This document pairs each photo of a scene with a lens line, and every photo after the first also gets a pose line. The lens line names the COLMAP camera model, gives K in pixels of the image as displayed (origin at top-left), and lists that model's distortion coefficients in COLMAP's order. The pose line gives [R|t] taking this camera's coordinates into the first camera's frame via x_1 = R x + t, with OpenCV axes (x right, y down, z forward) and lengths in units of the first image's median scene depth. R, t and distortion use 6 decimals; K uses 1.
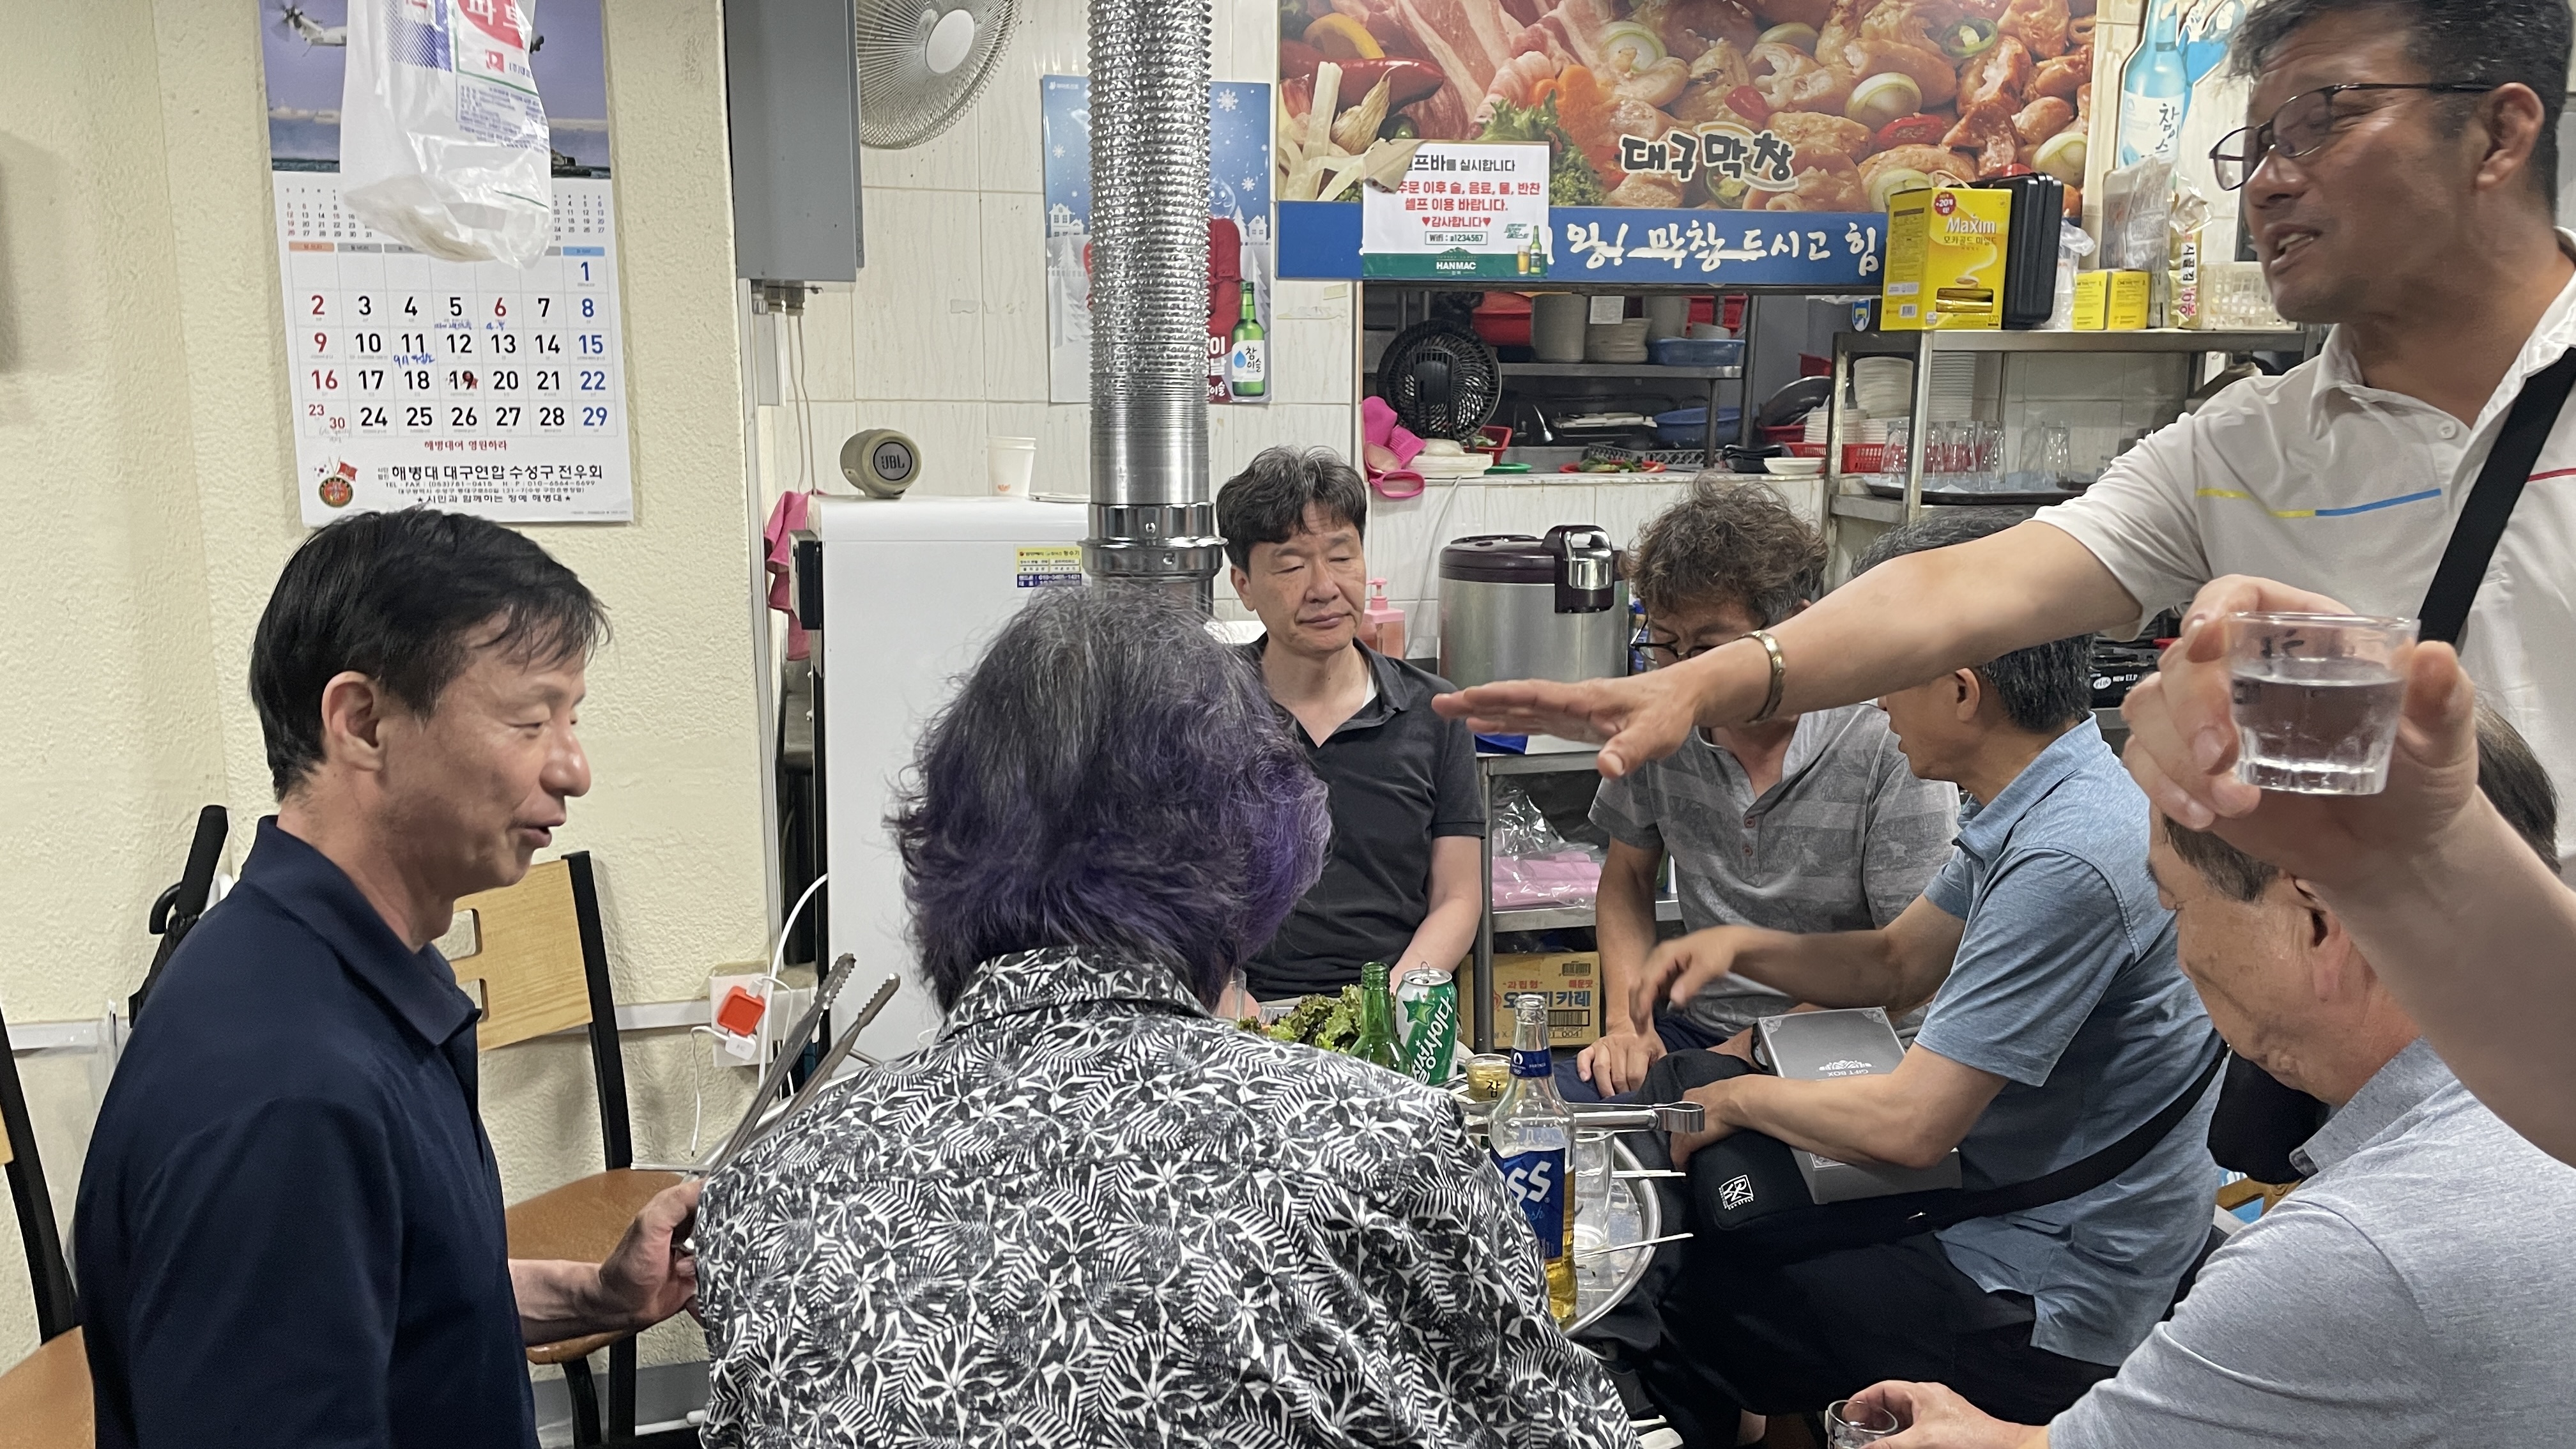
lens RADIAL K [[1883.1, 0, 1304.8], [0, 1883.1, 717.2], [0, 0, 1]] dist [0.081777, -0.120233]
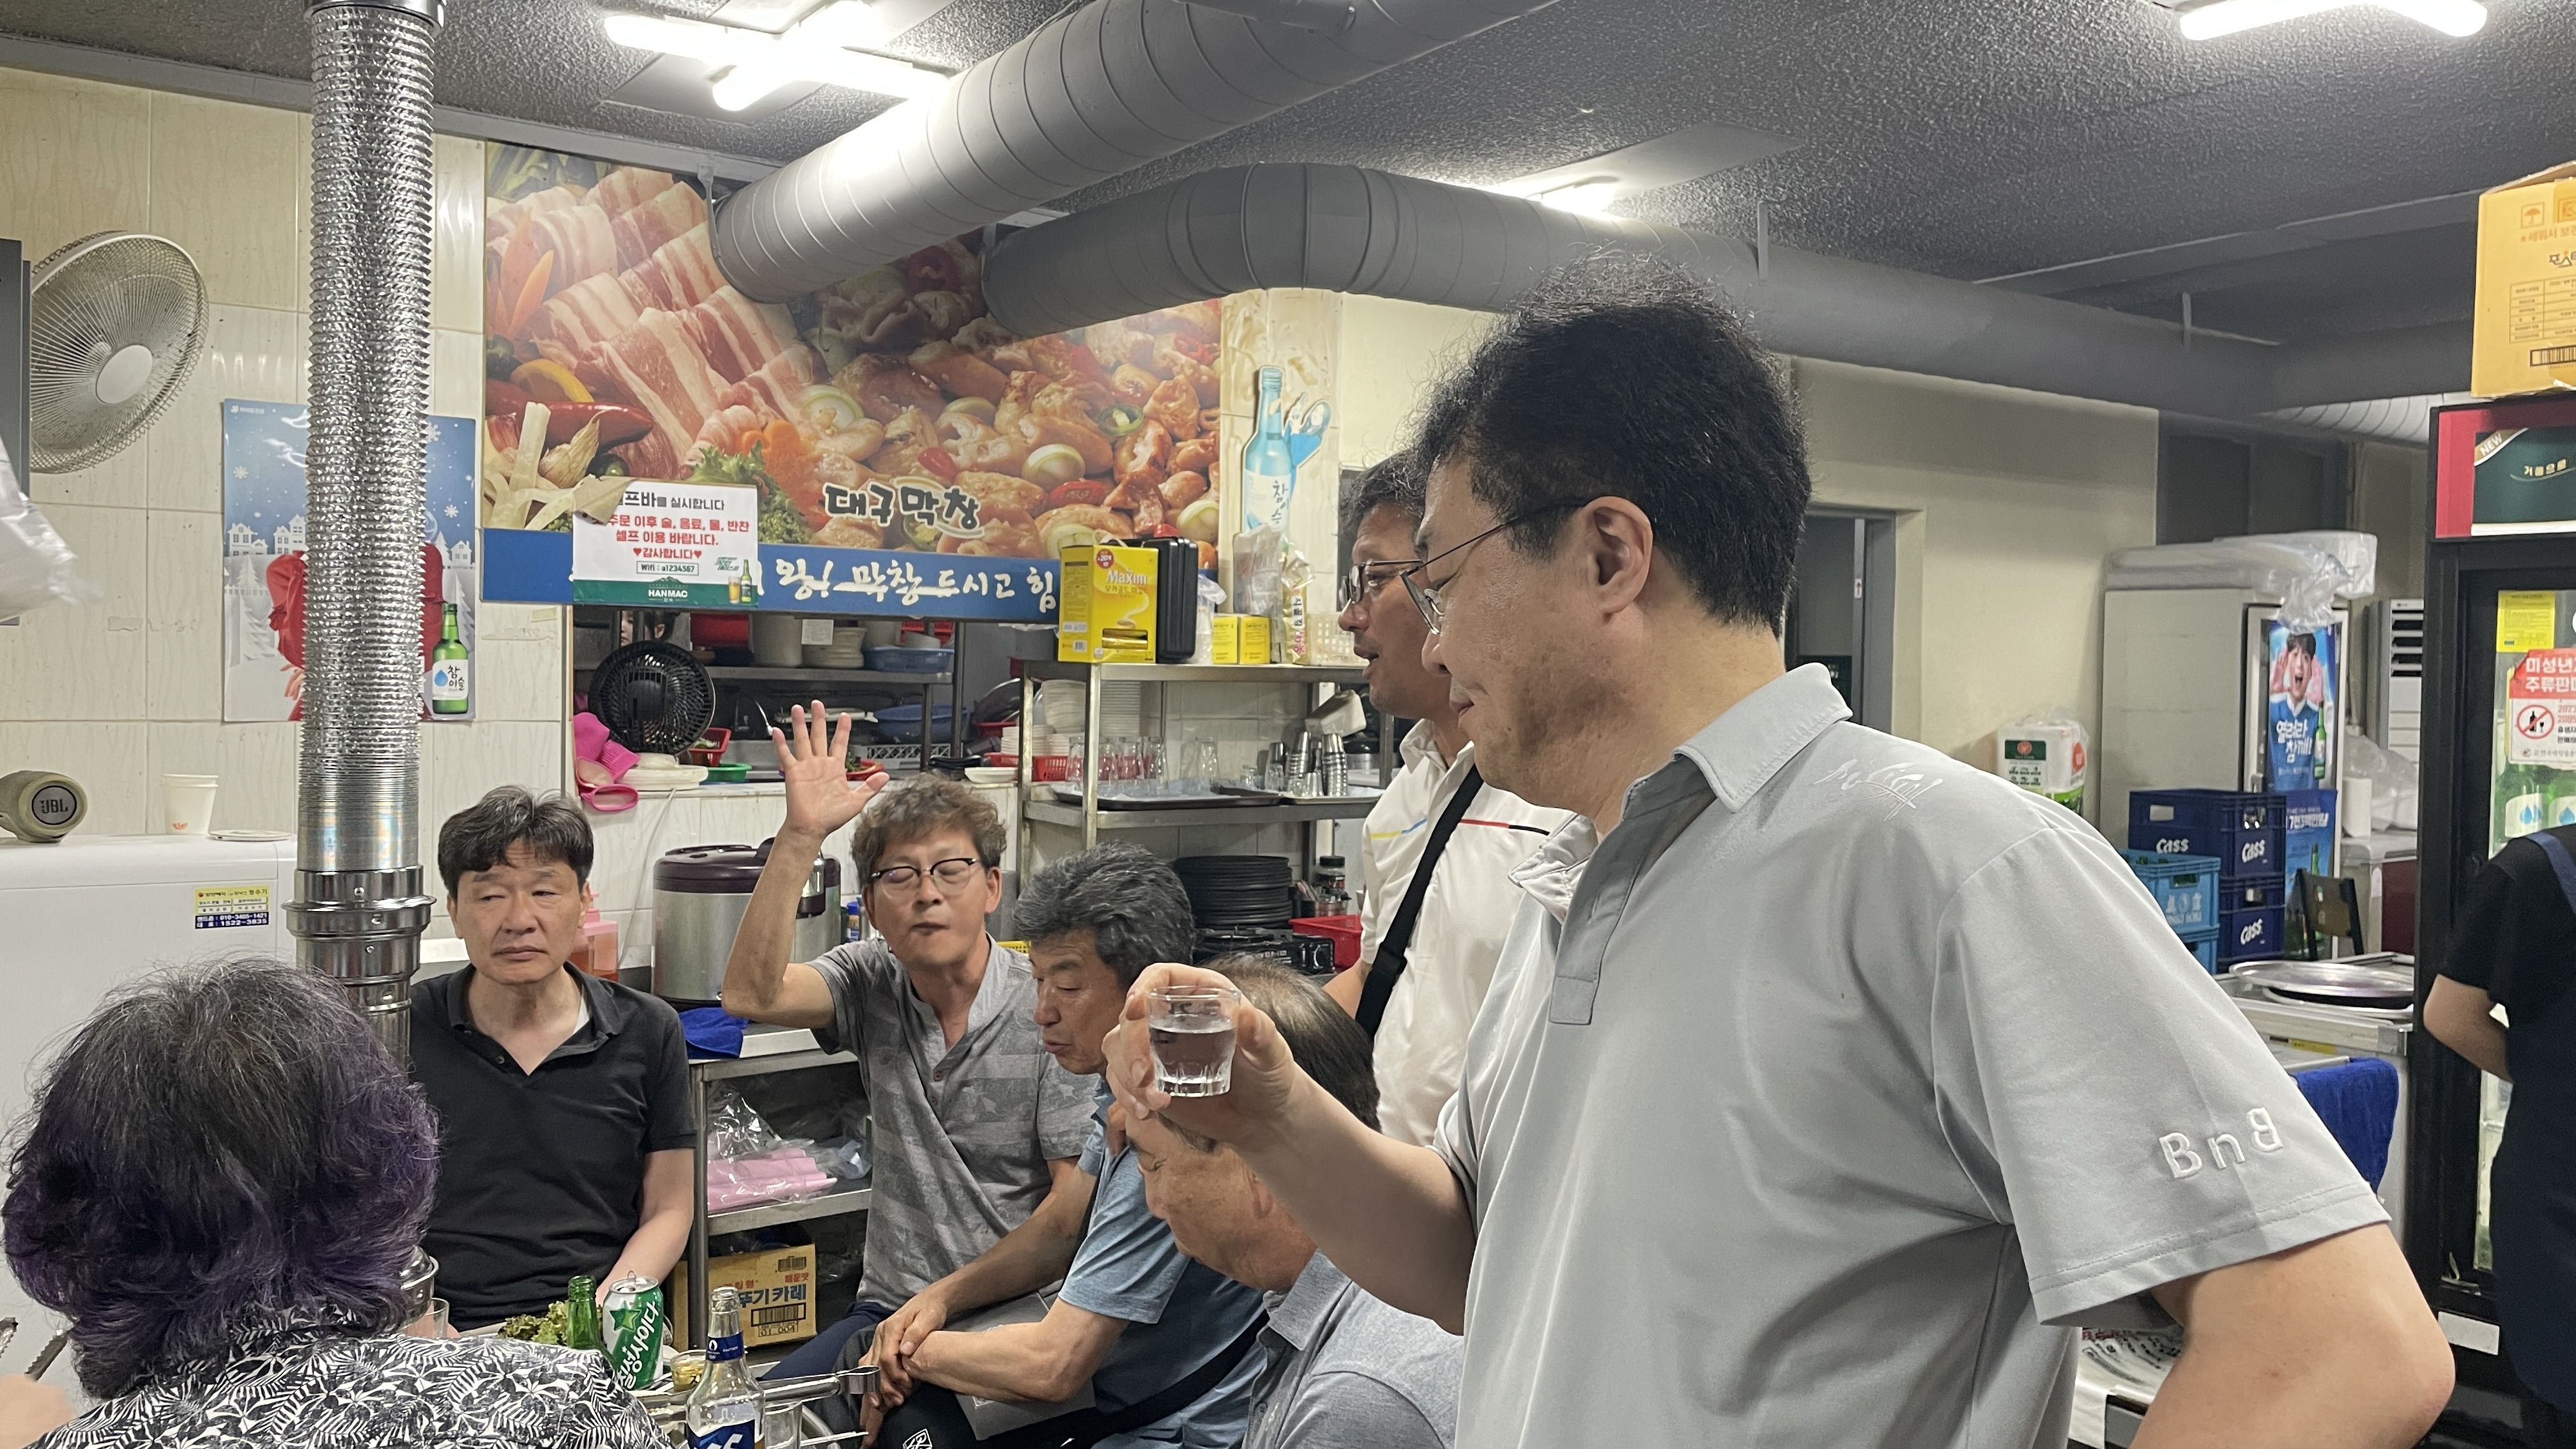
lens RADIAL K [[1883.1, 0, 1304.8], [0, 1883.1, 717.2], [0, 0, 1]] dist [0.081777, -0.120233]
pose [[0.922465, 0.001535, 0.386078, -0.001677], [0.053020, 0.990014, -0.130618, -0.011717], [-0.382424, 0.140960, 0.913172, -0.100338]]
